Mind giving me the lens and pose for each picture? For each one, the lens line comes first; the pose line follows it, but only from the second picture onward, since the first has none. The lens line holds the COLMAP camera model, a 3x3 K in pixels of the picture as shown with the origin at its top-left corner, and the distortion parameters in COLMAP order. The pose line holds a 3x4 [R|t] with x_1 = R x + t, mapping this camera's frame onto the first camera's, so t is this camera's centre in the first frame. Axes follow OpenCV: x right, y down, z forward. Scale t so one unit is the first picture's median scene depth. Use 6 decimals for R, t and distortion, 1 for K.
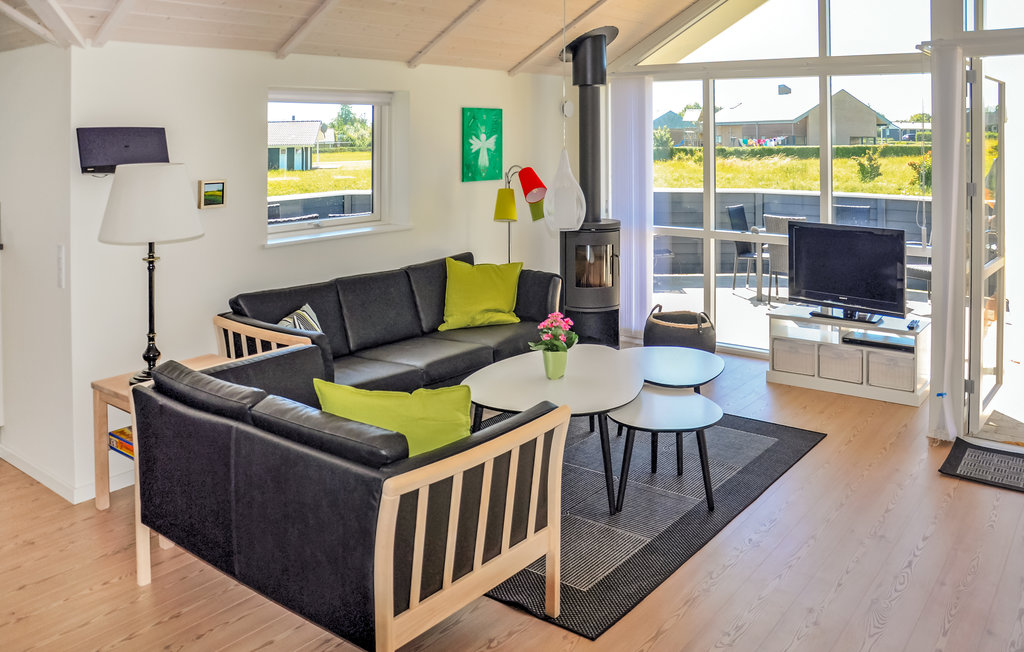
lens RADIAL K [[834.9, 0, 531.8], [0, 834.9, 324.8], [0, 0, 1]] dist [-0.181886, 0.158419]
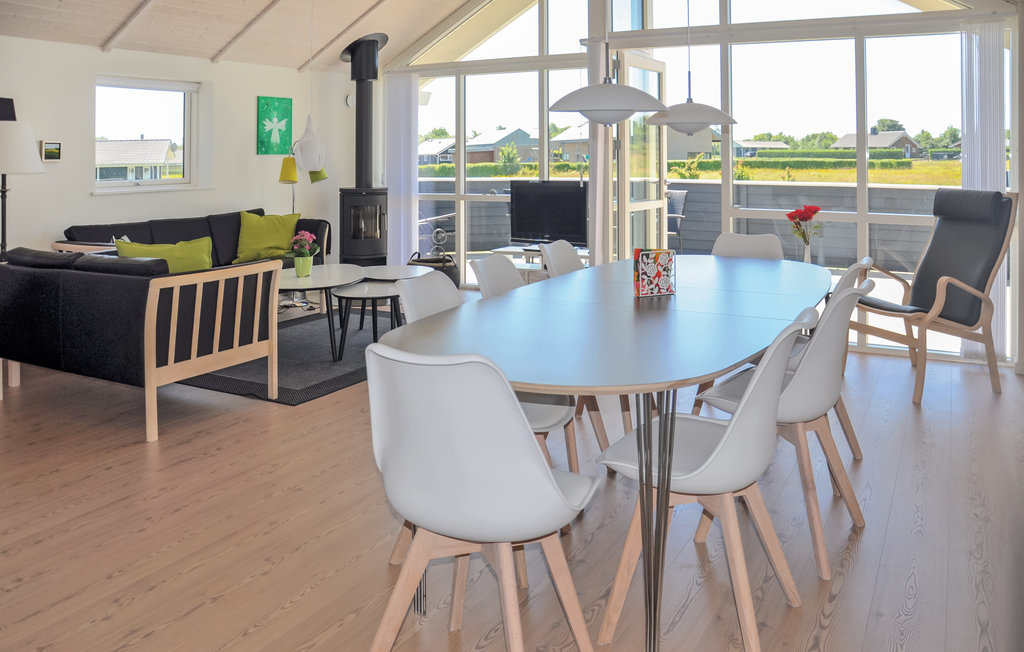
lens RADIAL K [[870.7, 0, 512.0], [0, 870.7, 326.0], [0, 0, 1]] dist [-0.197345, 0.169523]
pose [[0.991820, -0.015395, 0.126711, 0.137263], [0.020082, 0.999157, -0.035794, 0.146915], [-0.126054, 0.038046, 0.991294, -0.329510]]
